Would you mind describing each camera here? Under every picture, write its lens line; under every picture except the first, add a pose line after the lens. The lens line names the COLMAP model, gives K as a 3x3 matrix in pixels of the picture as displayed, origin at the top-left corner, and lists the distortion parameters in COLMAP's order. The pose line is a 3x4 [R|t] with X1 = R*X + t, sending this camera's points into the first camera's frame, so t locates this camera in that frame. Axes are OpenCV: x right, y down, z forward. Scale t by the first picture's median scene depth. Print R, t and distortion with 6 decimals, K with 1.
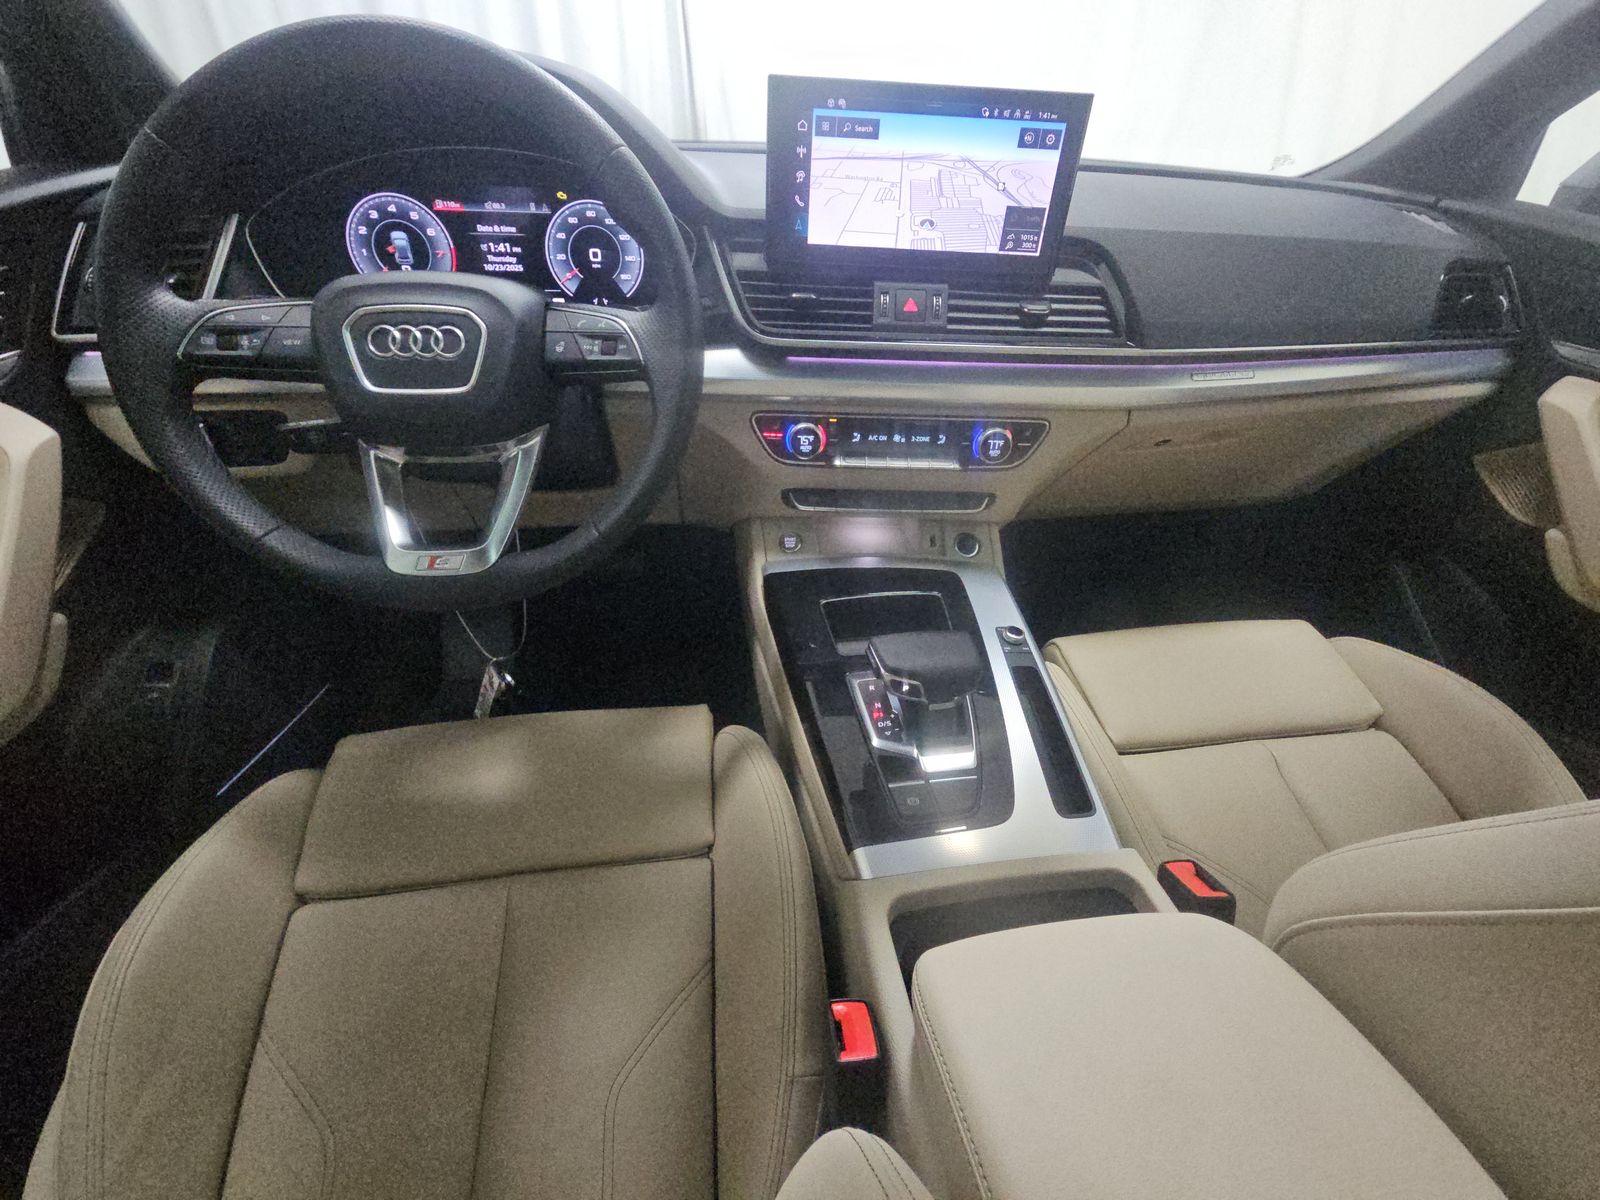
lens RADIAL K [[644.9, 0, 797.4], [0, 644.9, 605.8], [0, 0, 1]] dist [-0.003909, -0.001389]
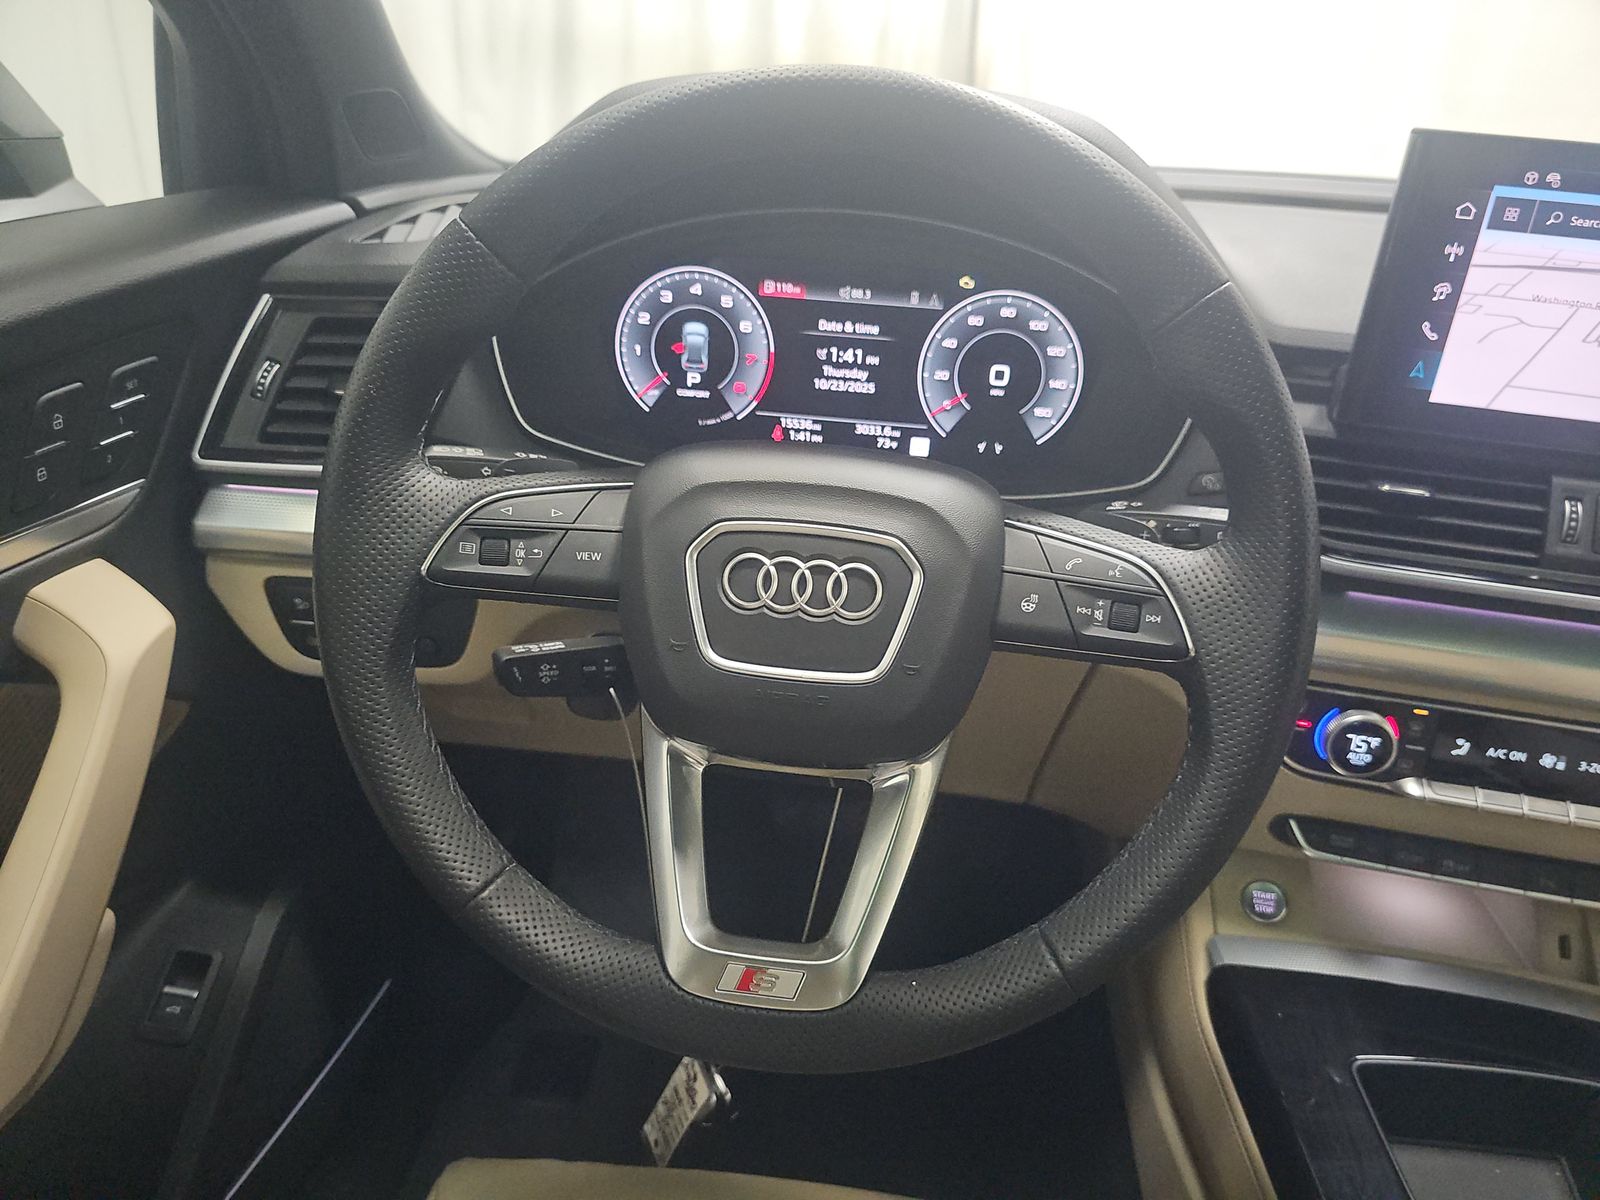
lens RADIAL K [[1069.7, 0, 796.2], [0, 1069.7, 607.4], [0, 0, 1]] dist [0.017088, -0.022927]
pose [[0.971729, 0.122570, -0.201792, -0.287888], [-0.154050, 0.976843, -0.148483, -0.179134], [0.178919, 0.175371, 0.968108, 0.072251]]
